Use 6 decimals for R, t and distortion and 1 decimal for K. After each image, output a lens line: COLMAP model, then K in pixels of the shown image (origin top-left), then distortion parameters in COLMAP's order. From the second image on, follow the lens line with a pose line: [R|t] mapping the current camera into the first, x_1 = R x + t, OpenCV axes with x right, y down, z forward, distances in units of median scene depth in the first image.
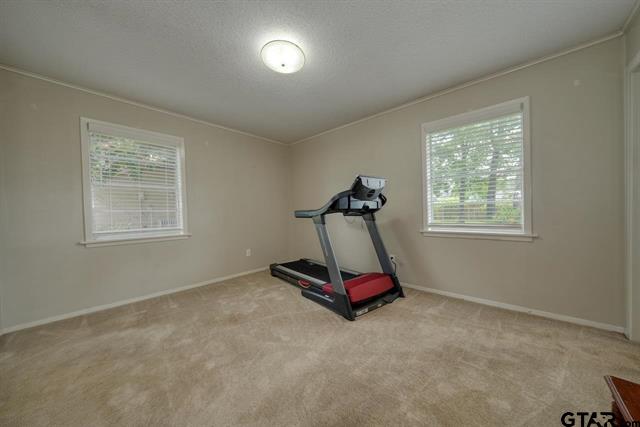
lens RADIAL K [[216.9, 0, 319.6], [0, 216.9, 216.9], [0, 0, 1]] dist [-0.000541, -0.000007]
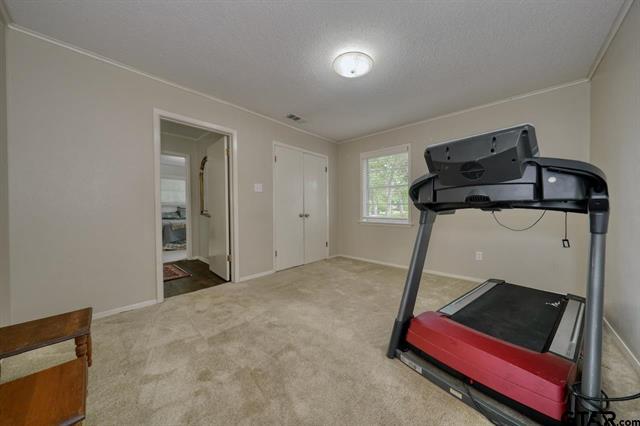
lens RADIAL K [[216.0, 0, 321.0], [0, 216.0, 211.9], [0, 0, 1]] dist [-0.003673, 0.000018]
pose [[-0.003077, 0.039615, -0.999210, 0.797840], [-0.015537, 0.999093, 0.039658, -0.032548], [0.999875, 0.015647, -0.002459, 0.707921]]
